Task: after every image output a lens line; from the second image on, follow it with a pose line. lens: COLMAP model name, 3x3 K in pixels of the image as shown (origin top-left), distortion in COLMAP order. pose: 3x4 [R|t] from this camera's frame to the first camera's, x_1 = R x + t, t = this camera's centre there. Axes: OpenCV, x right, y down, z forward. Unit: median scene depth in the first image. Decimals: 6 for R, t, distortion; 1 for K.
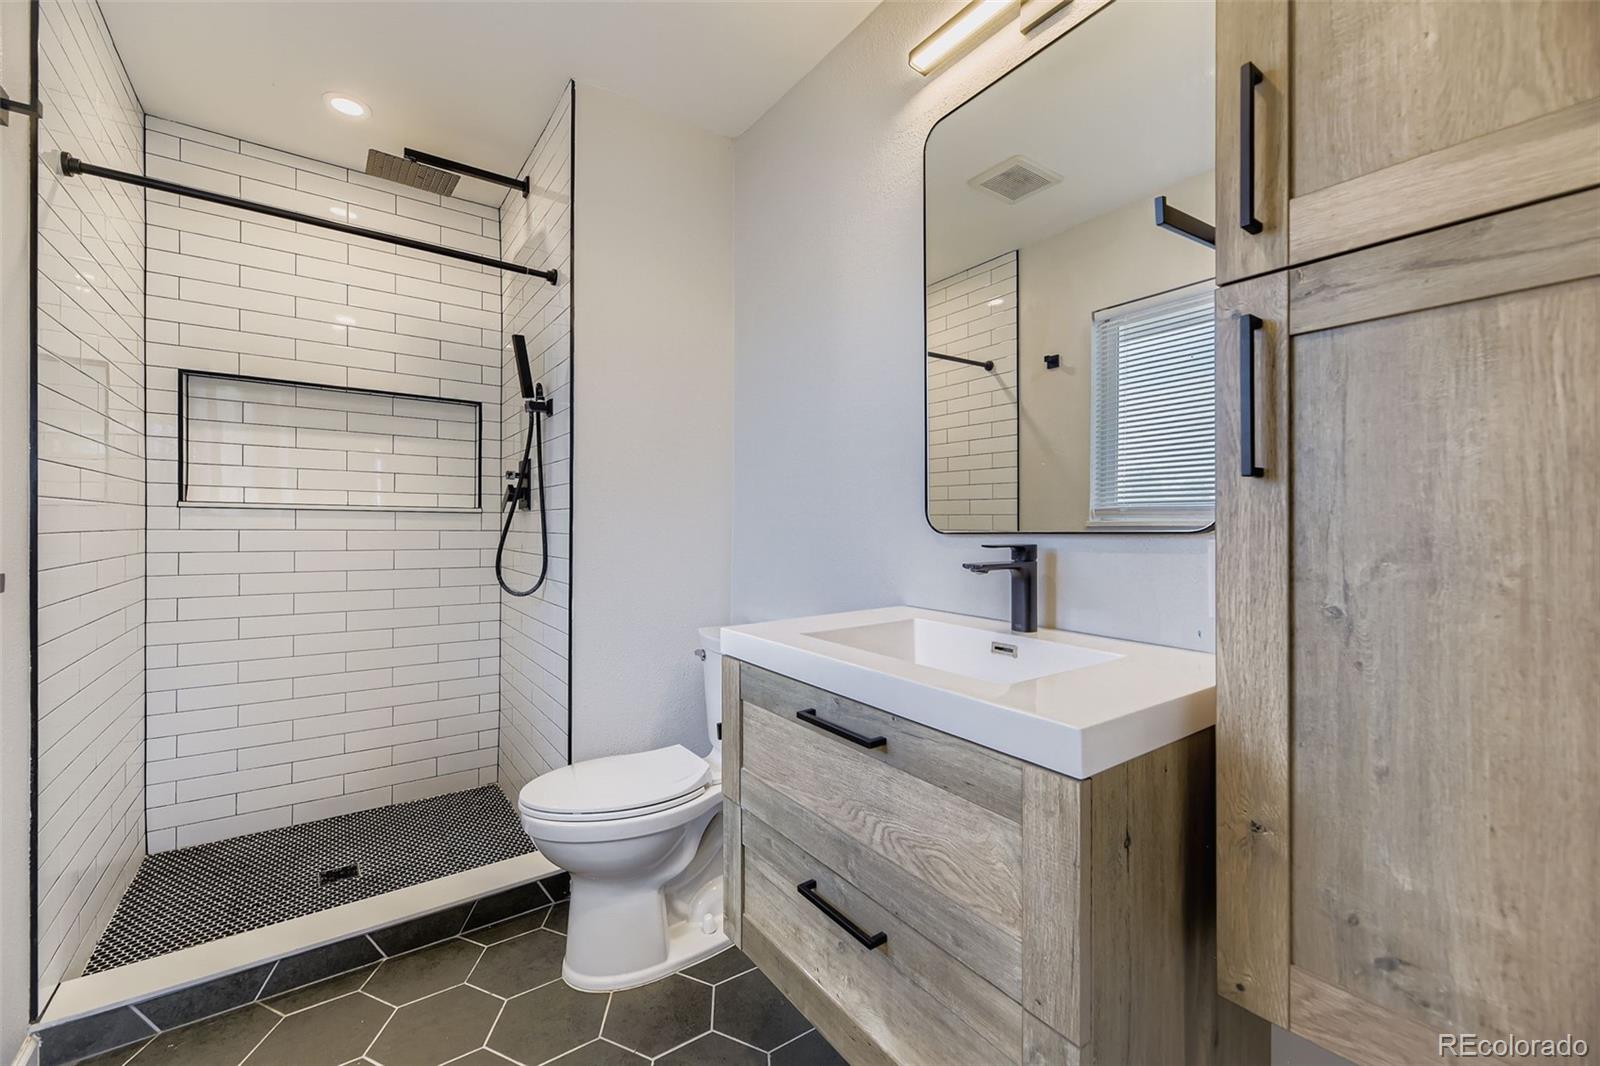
lens RADIAL K [[655.8, 0, 795.4], [0, 655.8, 529.5], [0, 0, 1]] dist [0.003251, -0.003747]
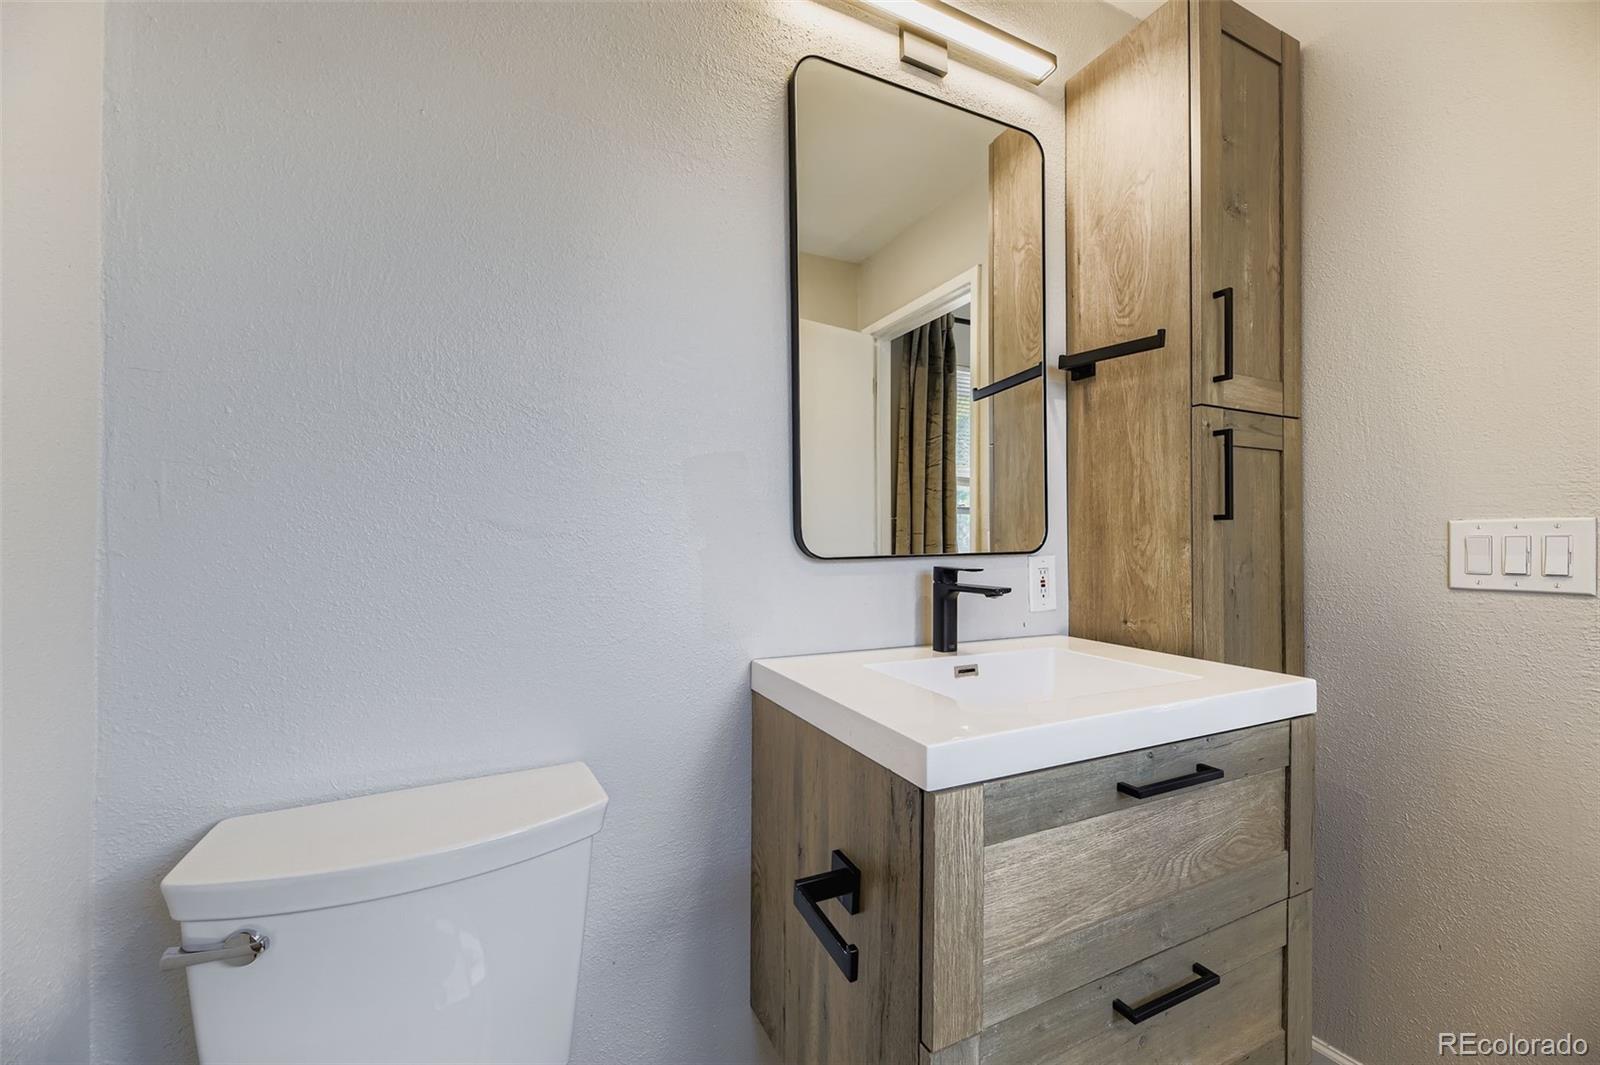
lens RADIAL K [[655.8, 0, 794.9], [0, 655.8, 533.1], [0, 0, 1]] dist [0.003251, -0.003747]
pose [[0.143926, 0.008075, 0.989556, -0.899383], [0.008599, 0.999919, -0.009410, -0.027999], [-0.989551, 0.009864, 0.143844, 1.393906]]
